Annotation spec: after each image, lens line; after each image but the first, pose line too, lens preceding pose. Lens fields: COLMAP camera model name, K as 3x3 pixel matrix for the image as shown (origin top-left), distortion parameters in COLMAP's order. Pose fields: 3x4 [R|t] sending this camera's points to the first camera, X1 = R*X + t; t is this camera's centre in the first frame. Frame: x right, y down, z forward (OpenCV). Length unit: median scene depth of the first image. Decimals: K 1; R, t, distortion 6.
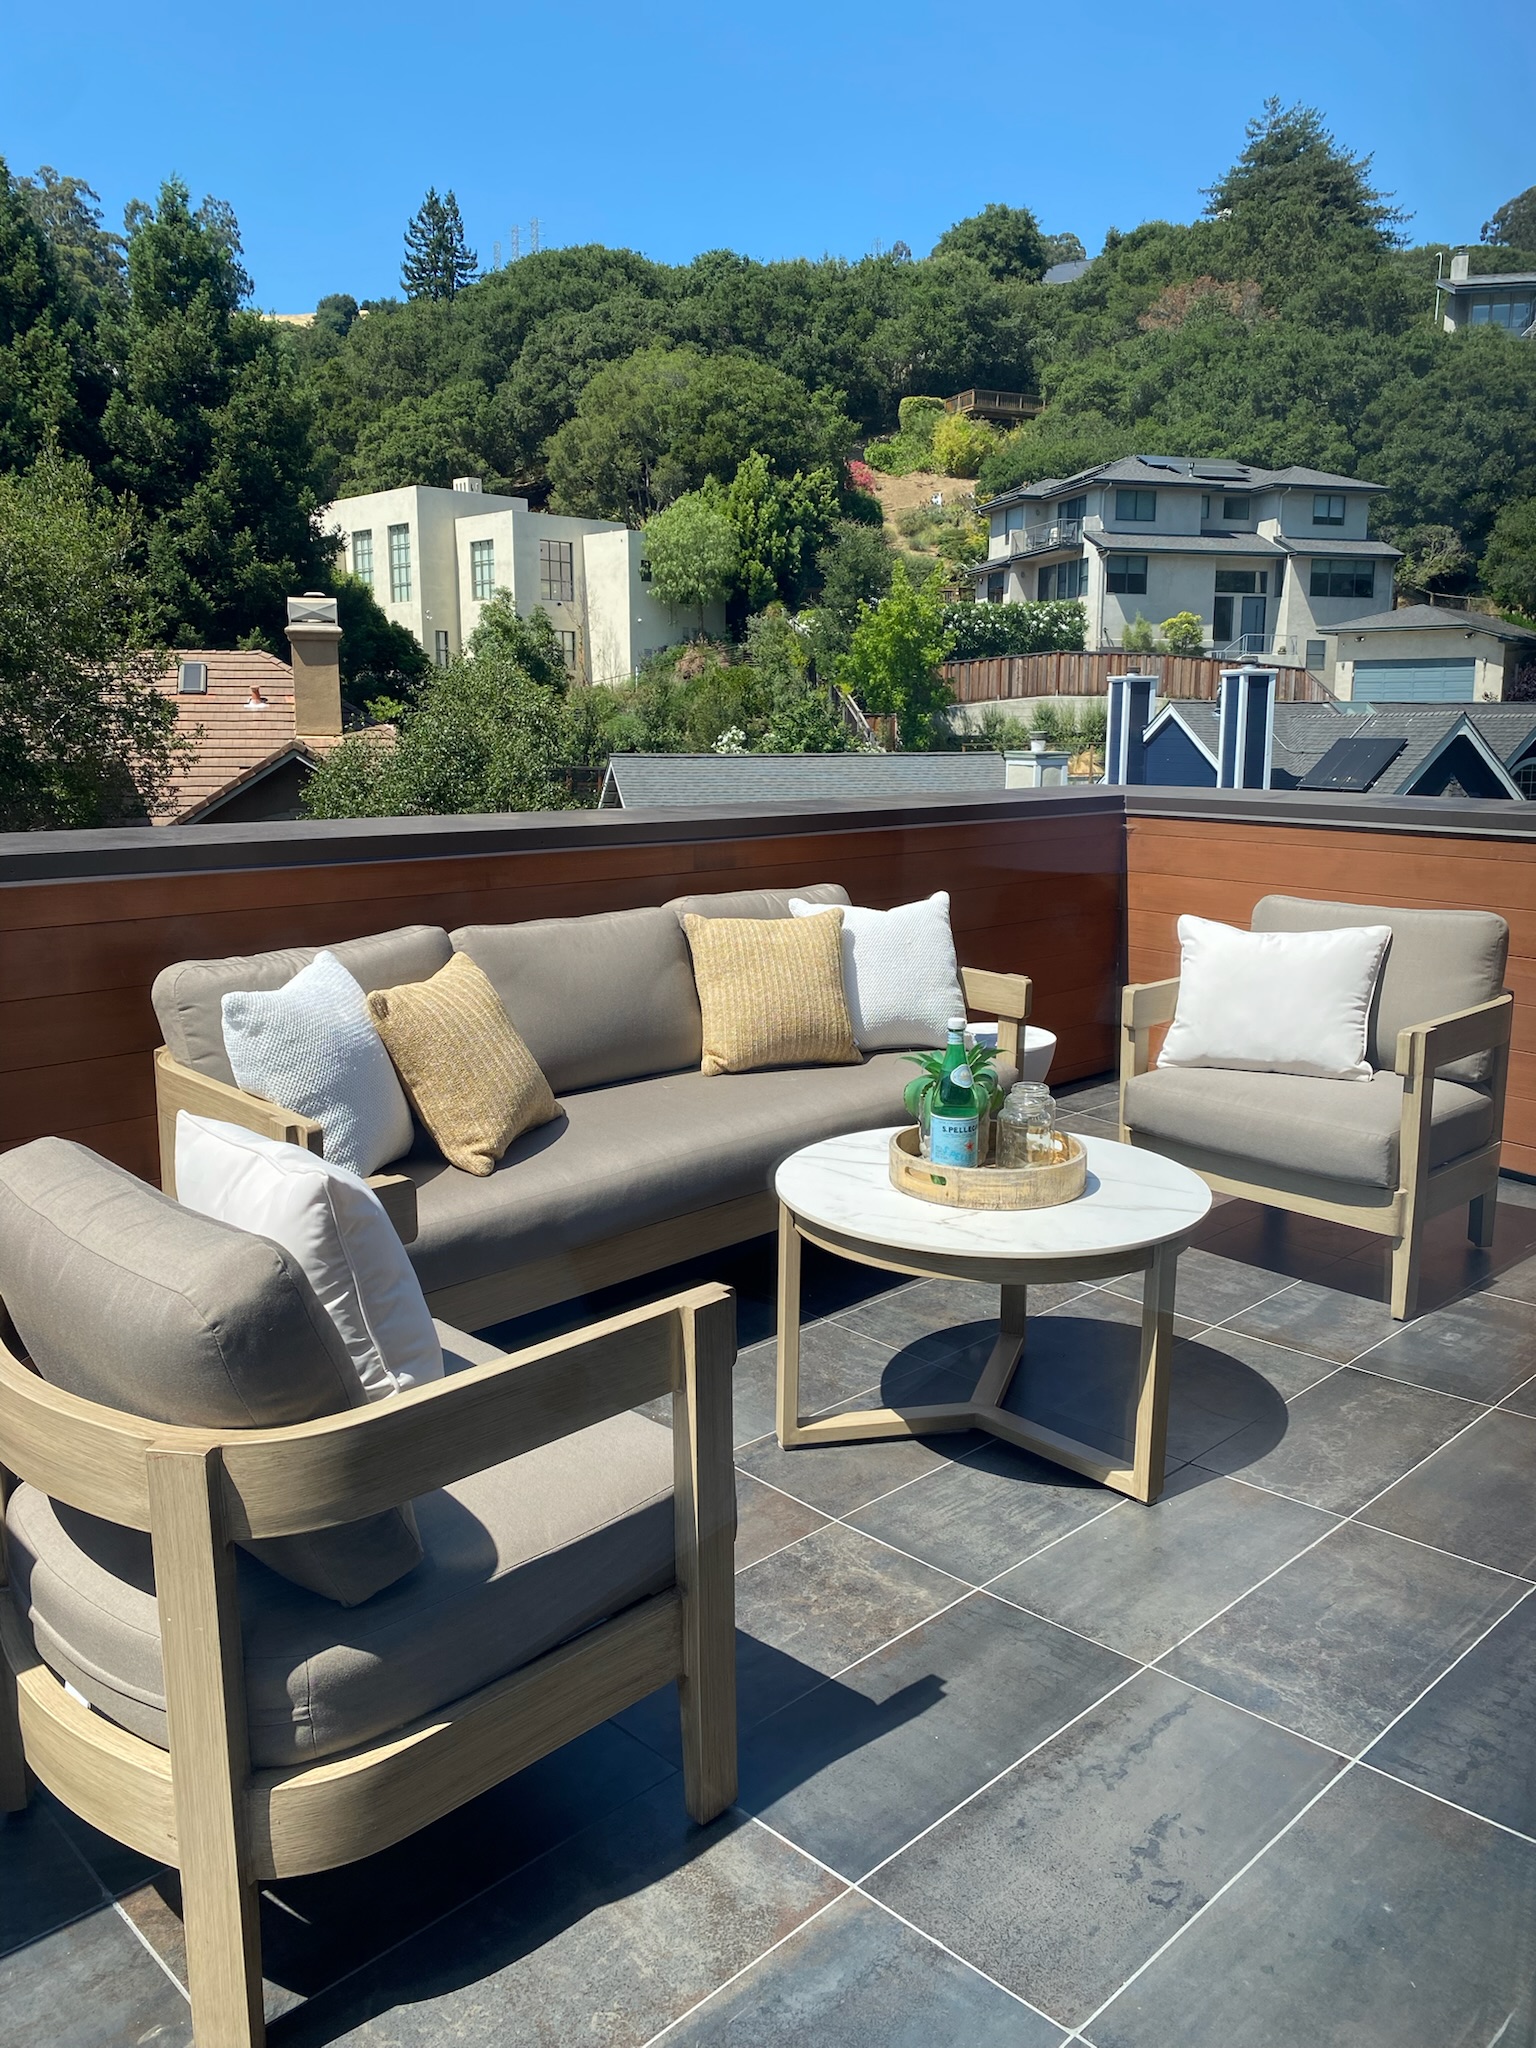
lens RADIAL K [[1561.2, 0, 759.0], [0, 1561.2, 1019.7], [0, 0, 1]] dist [0.062182, -0.084907]
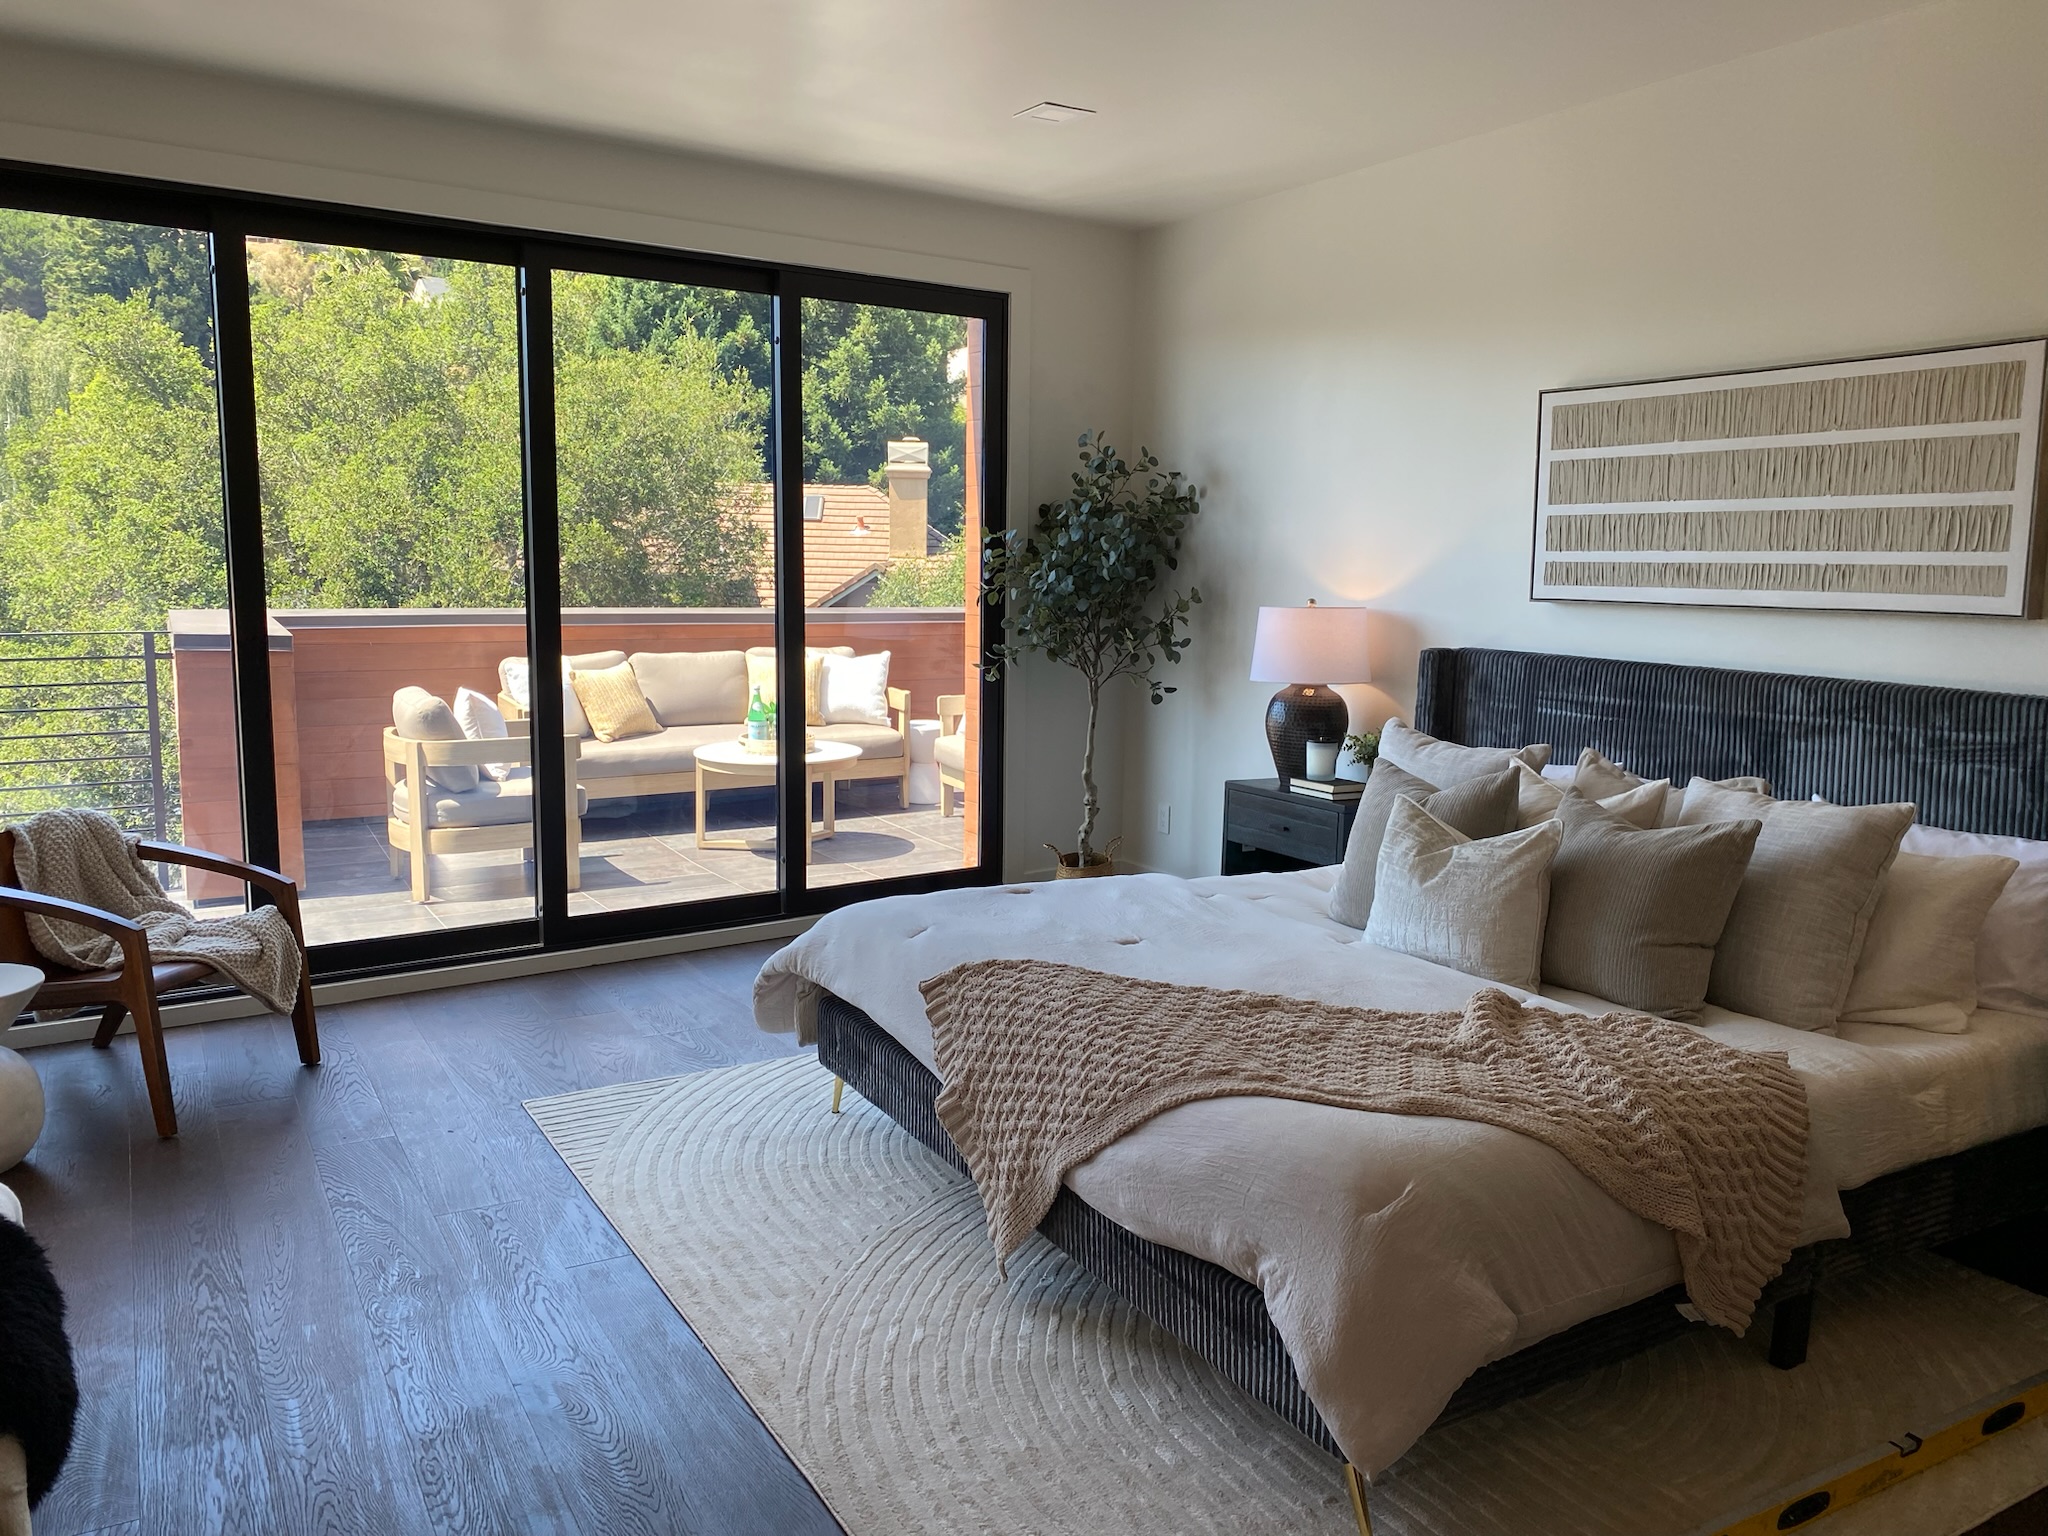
lens RADIAL K [[1561.2, 0, 1035.6], [0, 1561.2, 769.7], [0, 0, 1]] dist [0.062182, -0.084907]
pose [[0.973140, 0.050688, -0.224563, 0.699313], [-0.060952, 0.997378, -0.039010, 0.128578], [0.221996, 0.051650, 0.973678, -0.866812]]
